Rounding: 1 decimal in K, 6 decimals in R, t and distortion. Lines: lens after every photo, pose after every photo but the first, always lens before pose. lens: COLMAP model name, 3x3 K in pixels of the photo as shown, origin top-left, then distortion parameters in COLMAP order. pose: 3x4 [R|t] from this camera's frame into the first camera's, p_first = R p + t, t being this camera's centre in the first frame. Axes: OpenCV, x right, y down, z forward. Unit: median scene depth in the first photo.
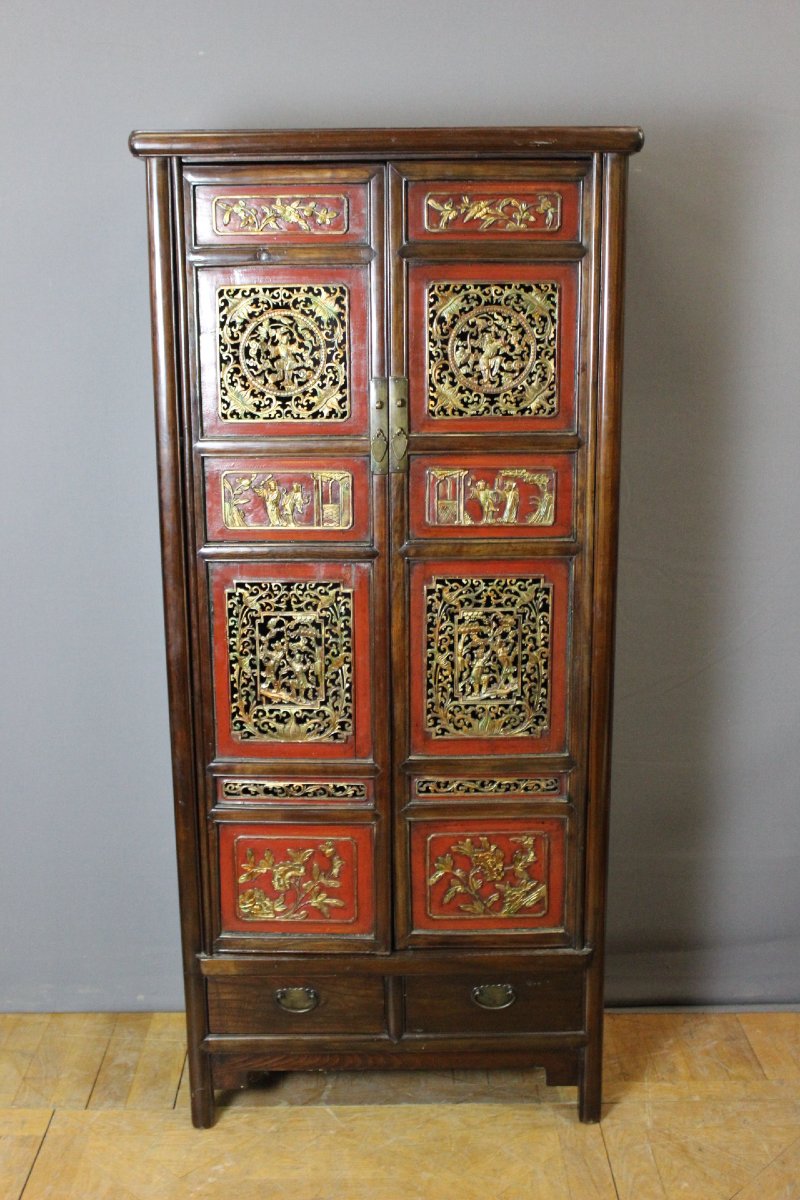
lens RADIAL K [[1399.6, 0, 400.0], [0, 1399.6, 600.0], [0, 0, 1]] dist [-0.125903, 0.287358]
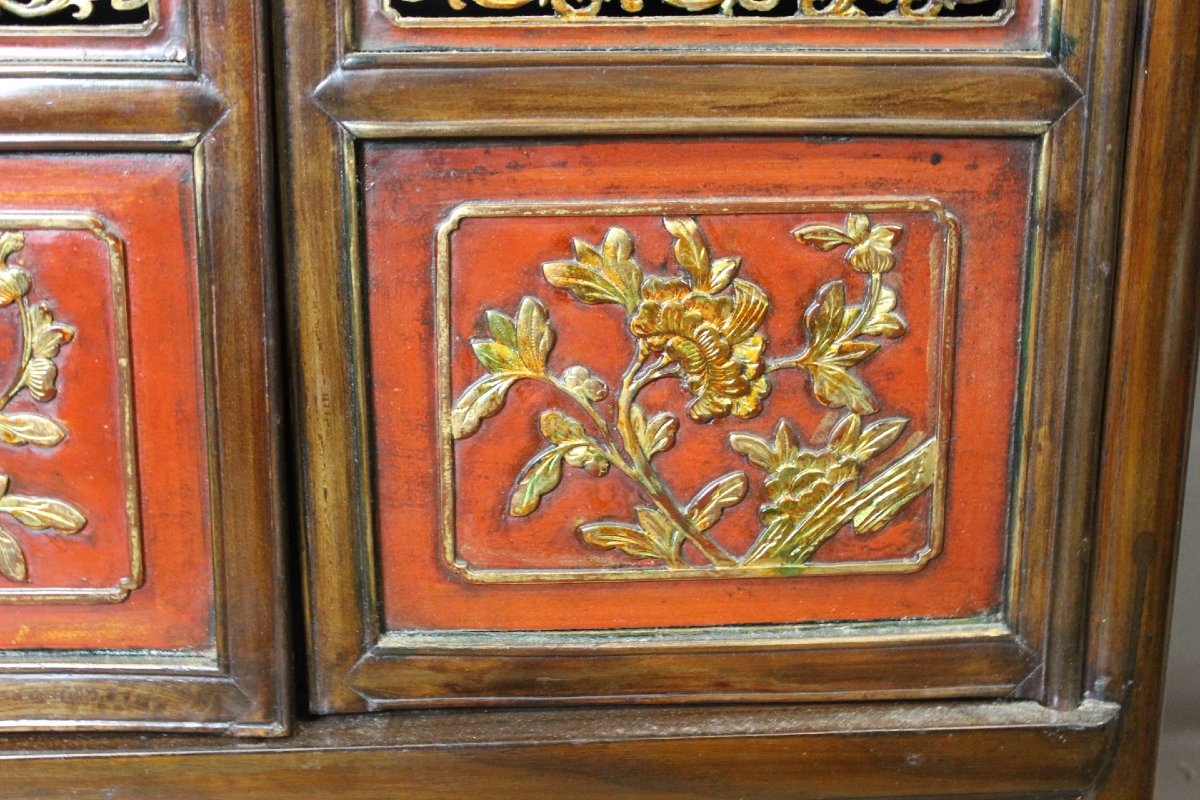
lens RADIAL K [[2105.8, 0, 600.0], [0, 2105.8, 400.0], [0, 0, 1]] dist [-0.005591, -0.023234]
pose [[0.998570, -0.002598, 0.053402, 0.027584], [-0.001190, 0.997490, 0.070792, 0.173979], [-0.053452, -0.070754, 0.996061, 0.646795]]
